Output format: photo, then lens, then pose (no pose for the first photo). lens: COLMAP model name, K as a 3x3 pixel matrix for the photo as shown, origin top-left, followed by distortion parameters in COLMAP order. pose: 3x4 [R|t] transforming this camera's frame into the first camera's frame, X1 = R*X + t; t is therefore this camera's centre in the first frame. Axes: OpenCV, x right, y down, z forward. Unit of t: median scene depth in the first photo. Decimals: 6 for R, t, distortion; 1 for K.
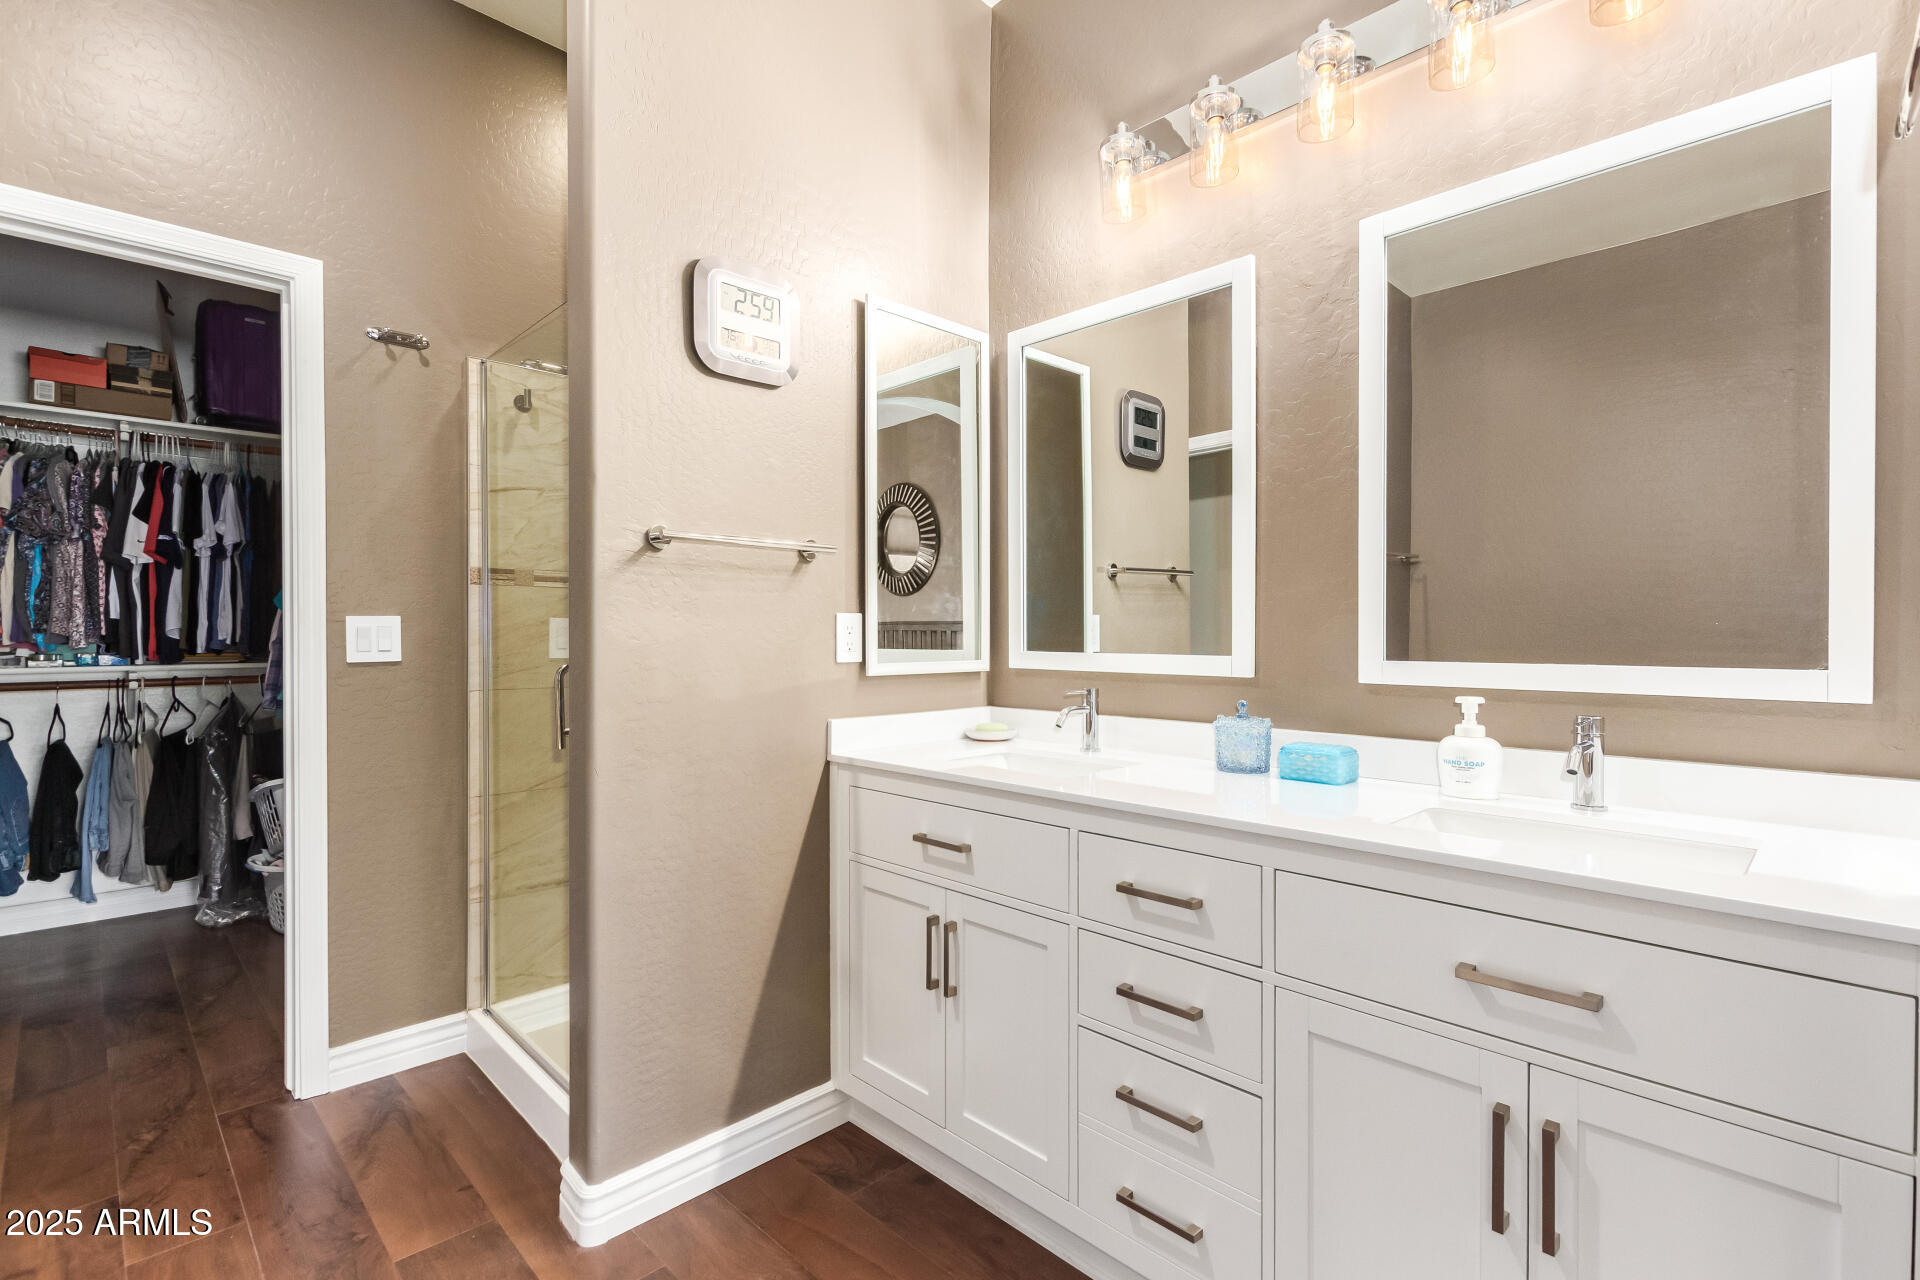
lens RADIAL K [[879.7, 0, 959.8], [0, 879.7, 629.4], [0, 0, 1]] dist [-0.010384, -0.001015]
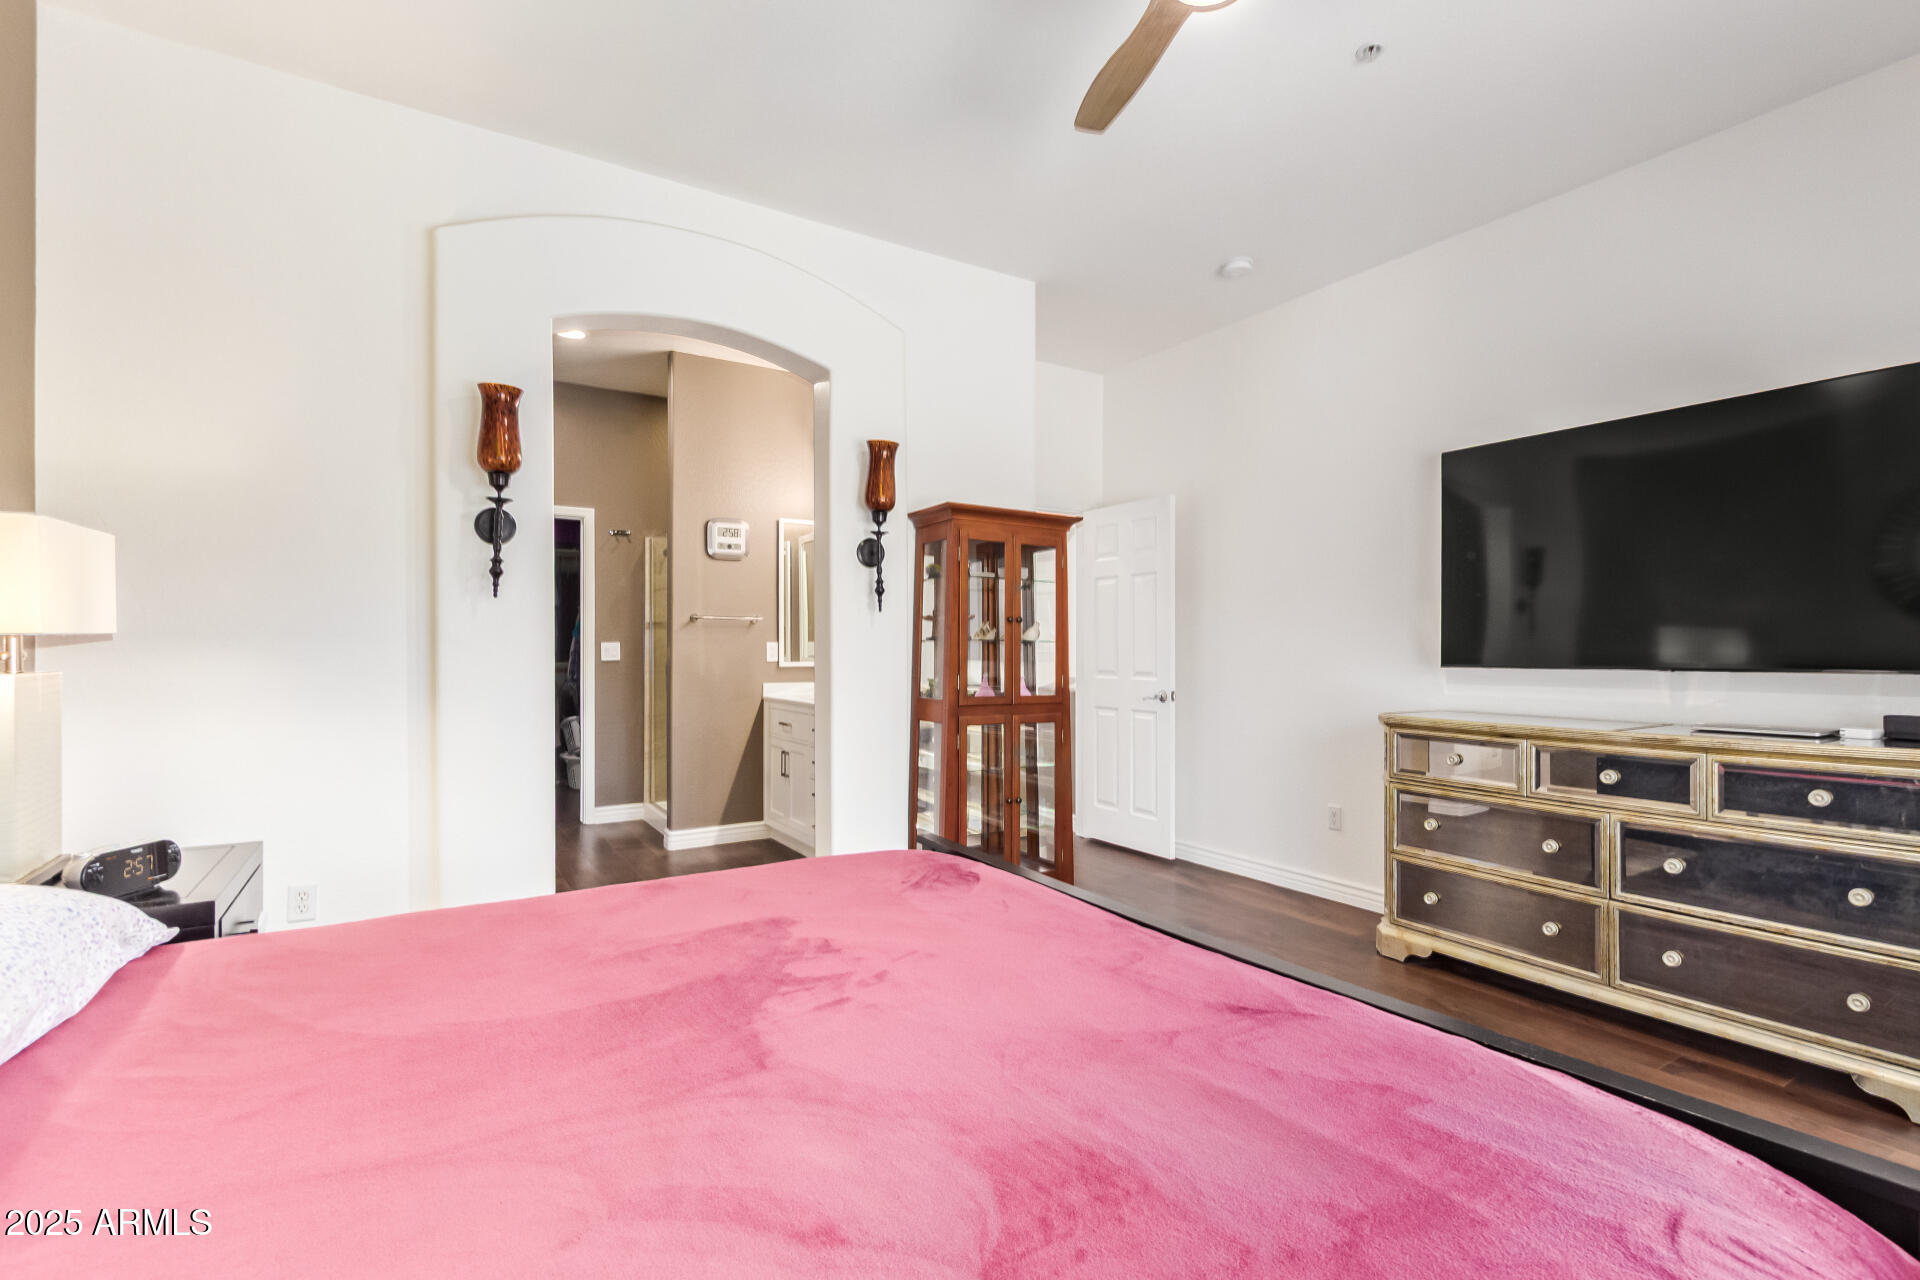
lens RADIAL K [[879.7, 0, 964.4], [0, 879.7, 652.9], [0, 0, 1]] dist [-0.010384, -0.001015]
pose [[0.975071, 0.007589, -0.221764, 1.014741], [-0.004647, 0.999894, 0.013786, -0.027516], [0.221845, -0.012412, 0.975003, -1.422406]]
